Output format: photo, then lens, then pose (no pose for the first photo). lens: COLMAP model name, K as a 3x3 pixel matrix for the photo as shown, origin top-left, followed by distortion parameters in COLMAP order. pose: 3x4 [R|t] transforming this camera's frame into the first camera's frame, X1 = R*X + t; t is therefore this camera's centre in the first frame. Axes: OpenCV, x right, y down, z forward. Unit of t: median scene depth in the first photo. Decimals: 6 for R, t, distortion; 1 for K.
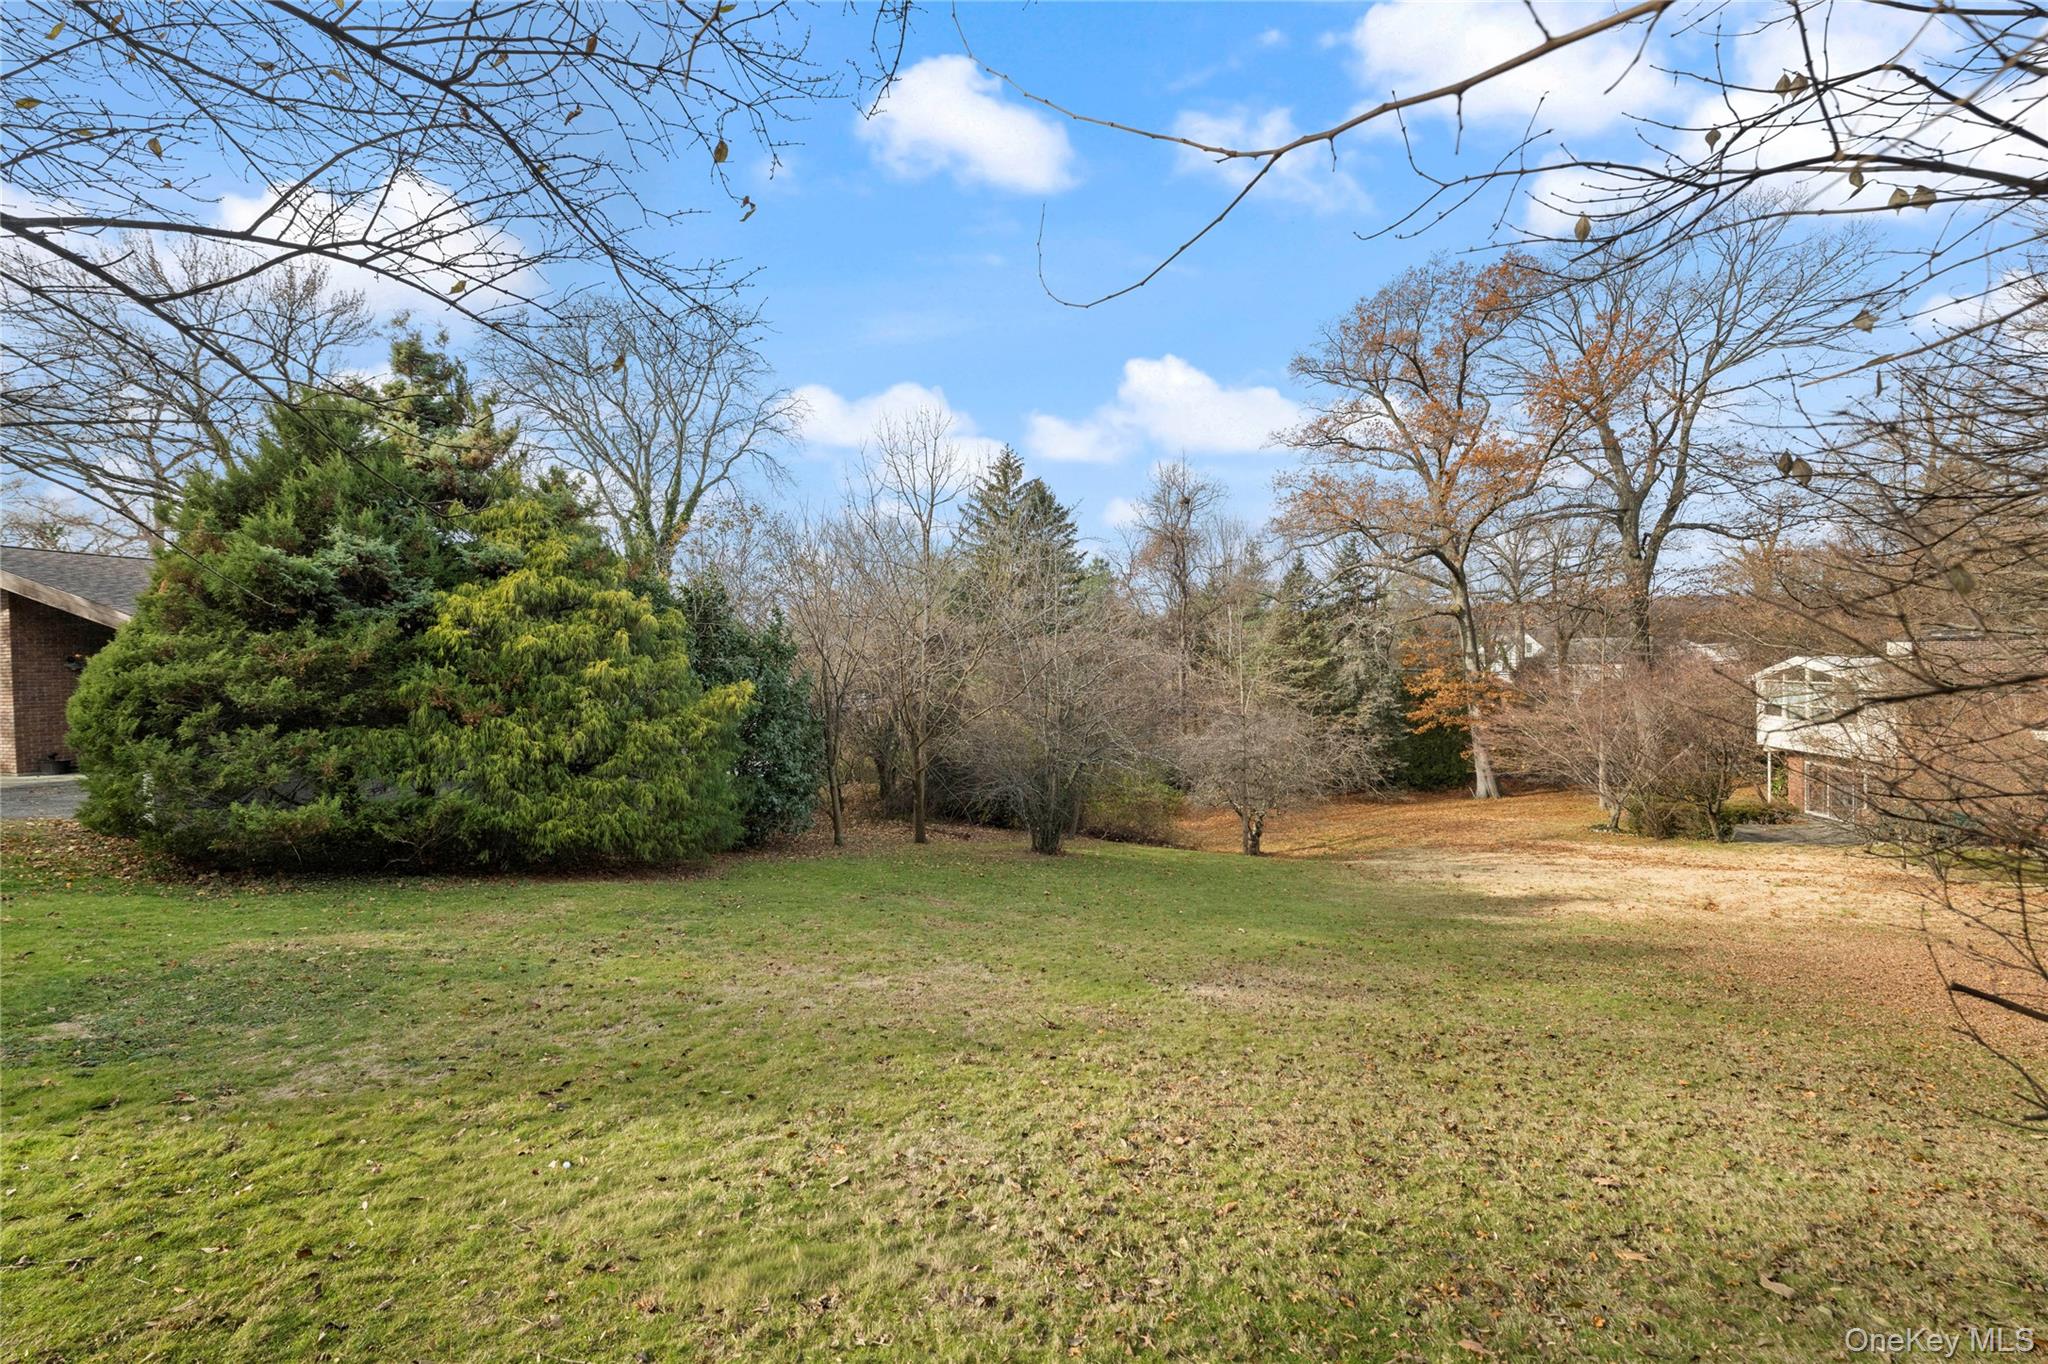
lens RADIAL K [[820.7, 0, 1021.6], [0, 820.7, 674.7], [0, 0, 1]] dist [0.007336, 0.000451]
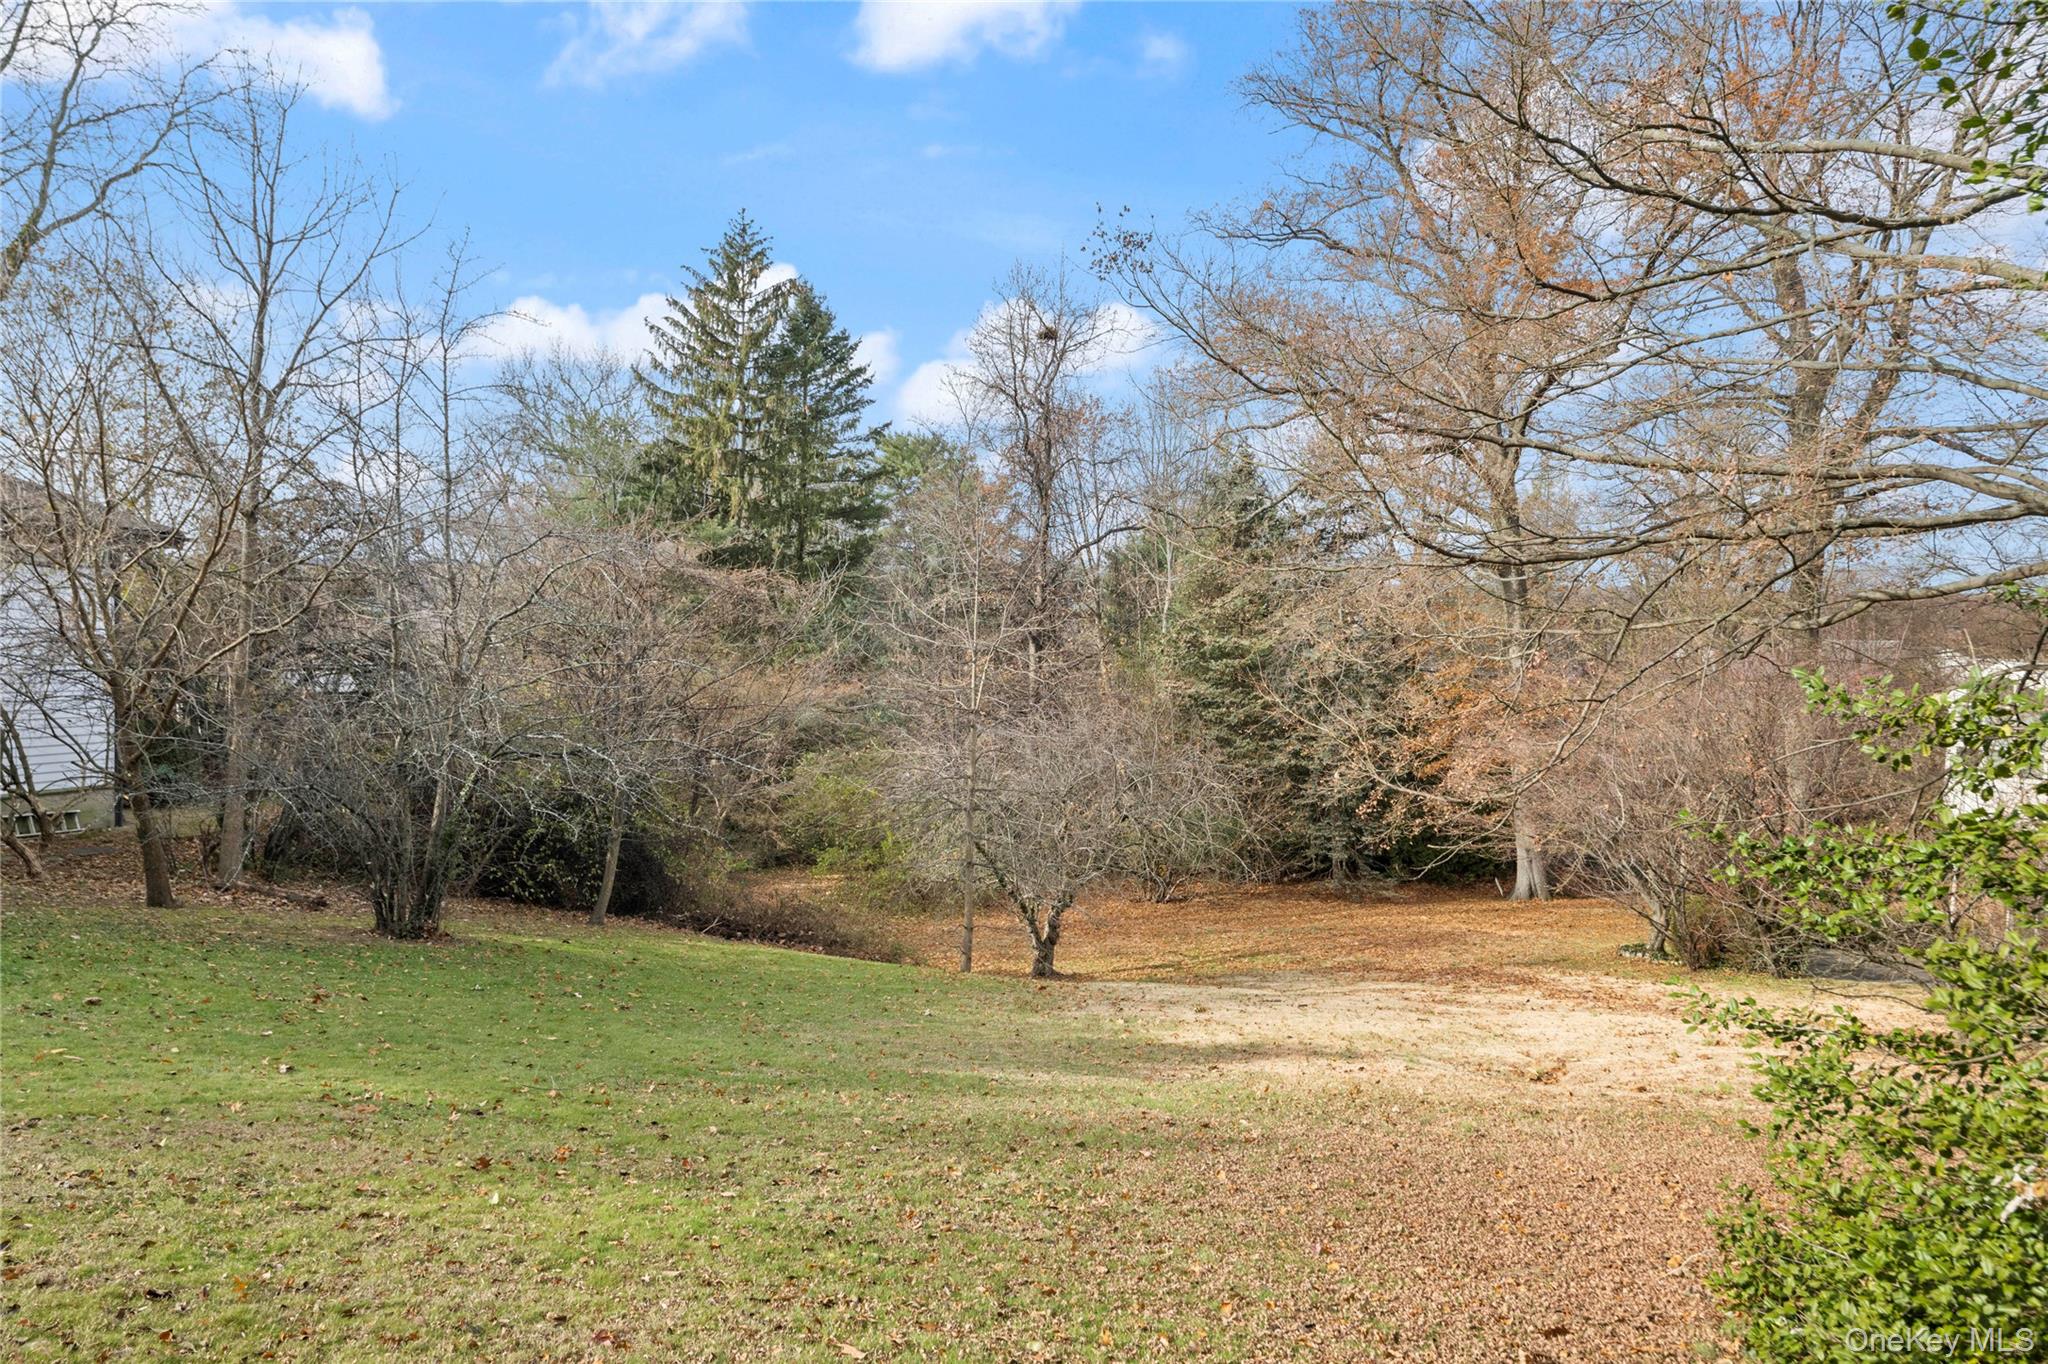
lens RADIAL K [[1437.9, 0, 1037.8], [0, 1437.9, 759.9], [0, 0, 1]] dist [-0.000879, -0.002526]
pose [[0.996564, 0.049419, 0.066465, 0.202117], [-0.053157, 0.997031, 0.055711, 0.022422], [-0.063514, -0.059052, 0.996232, 0.056910]]
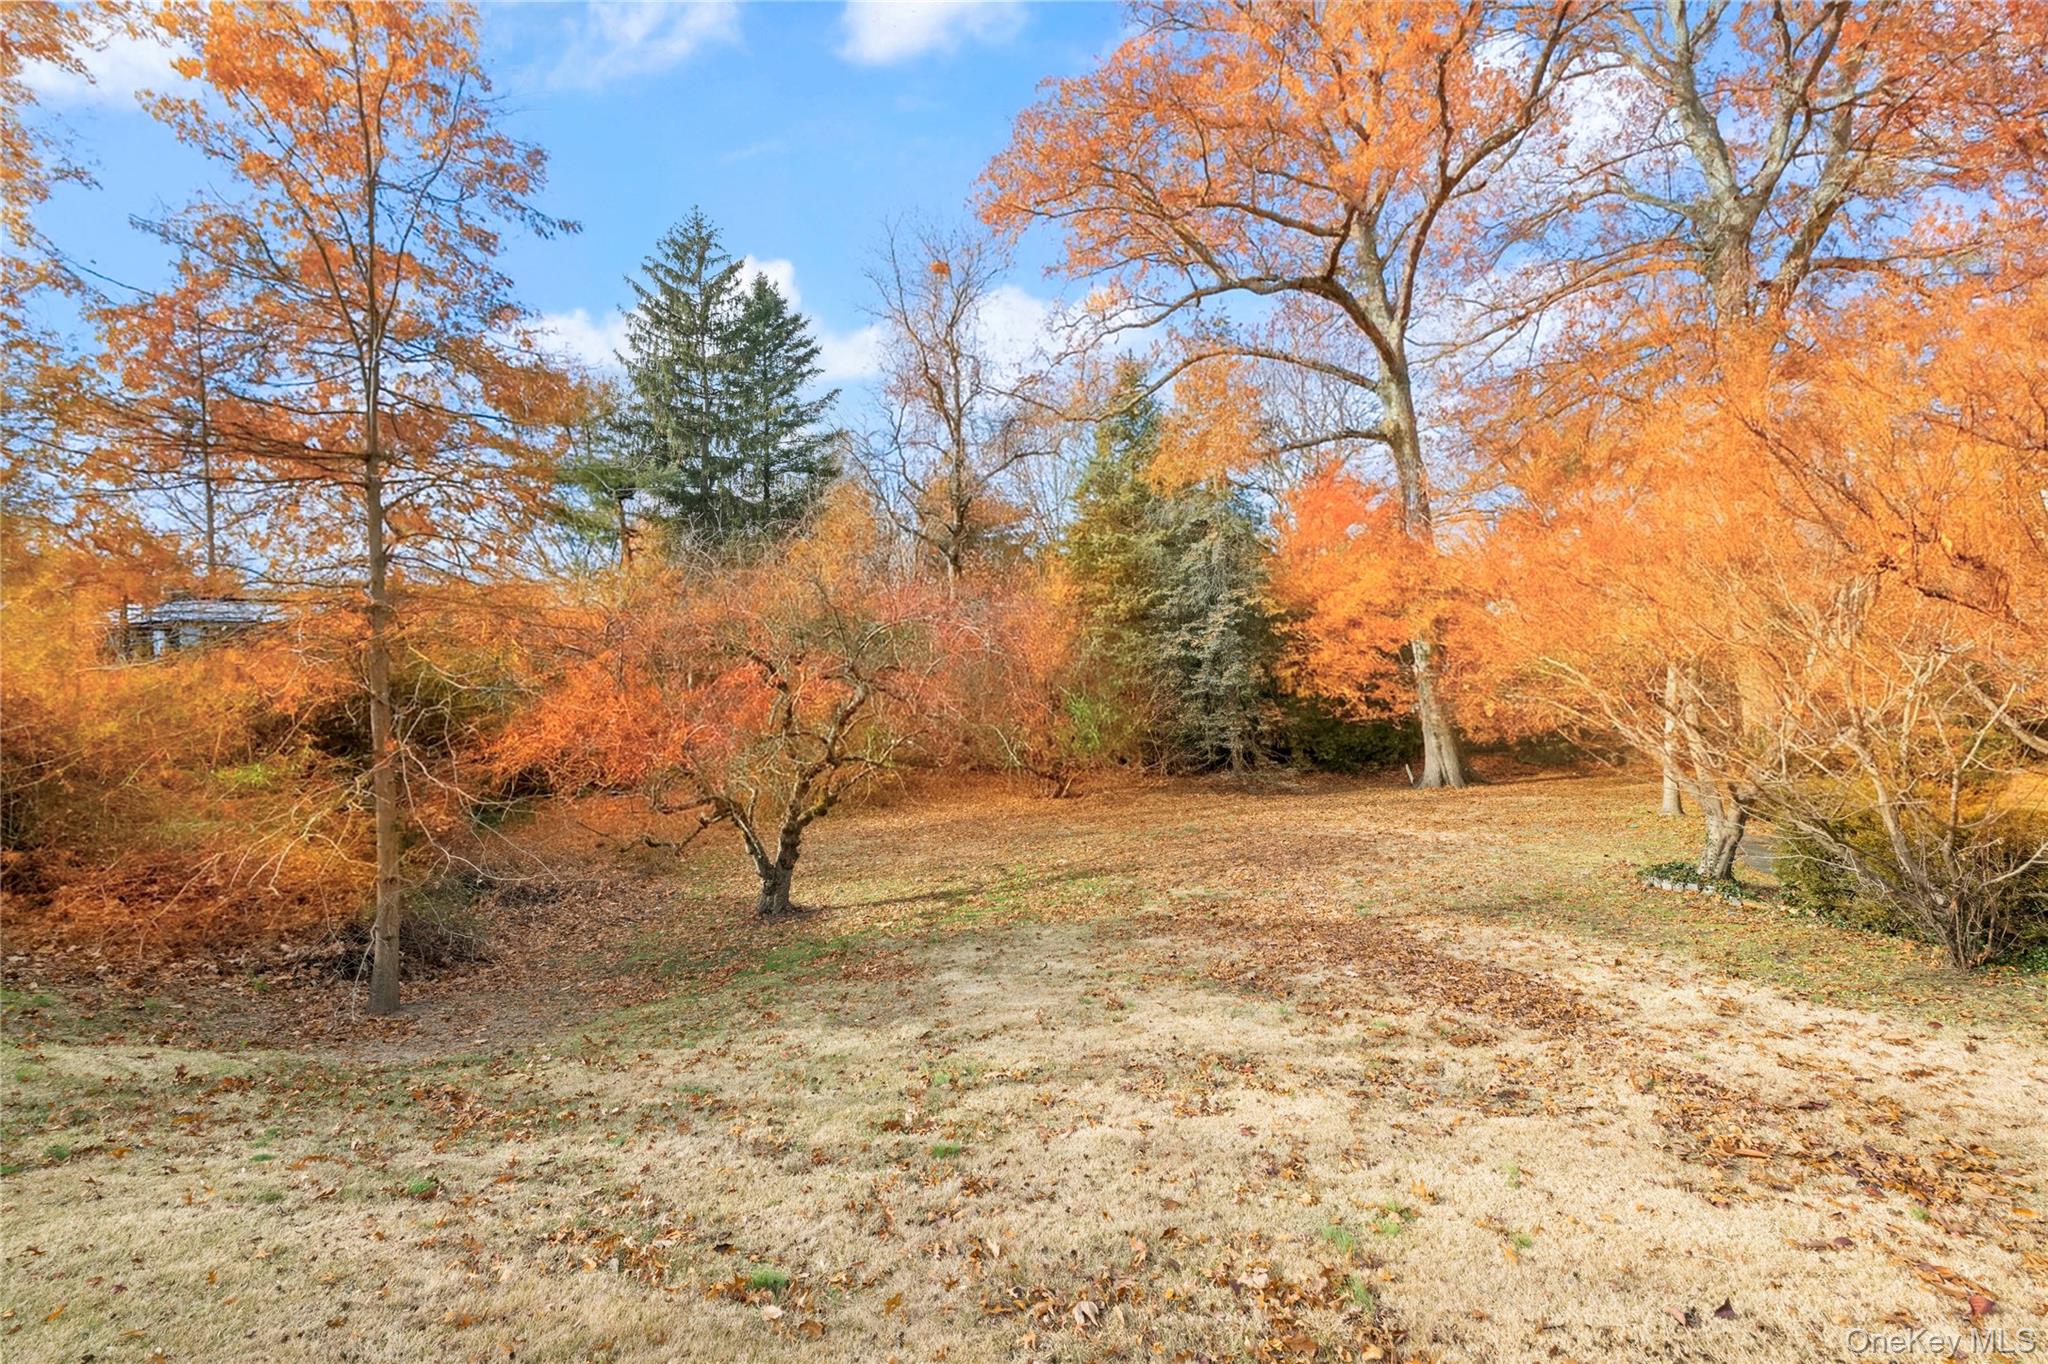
lens RADIAL K [[820.7, 0, 1027.6], [0, 820.7, 668.3], [0, 0, 1]] dist [0.007336, 0.000451]
pose [[0.999341, 0.014755, -0.033155, 0.400657], [-0.014437, 0.999848, 0.009797, 0.091877], [0.033294, -0.009312, 0.999402, 0.586594]]
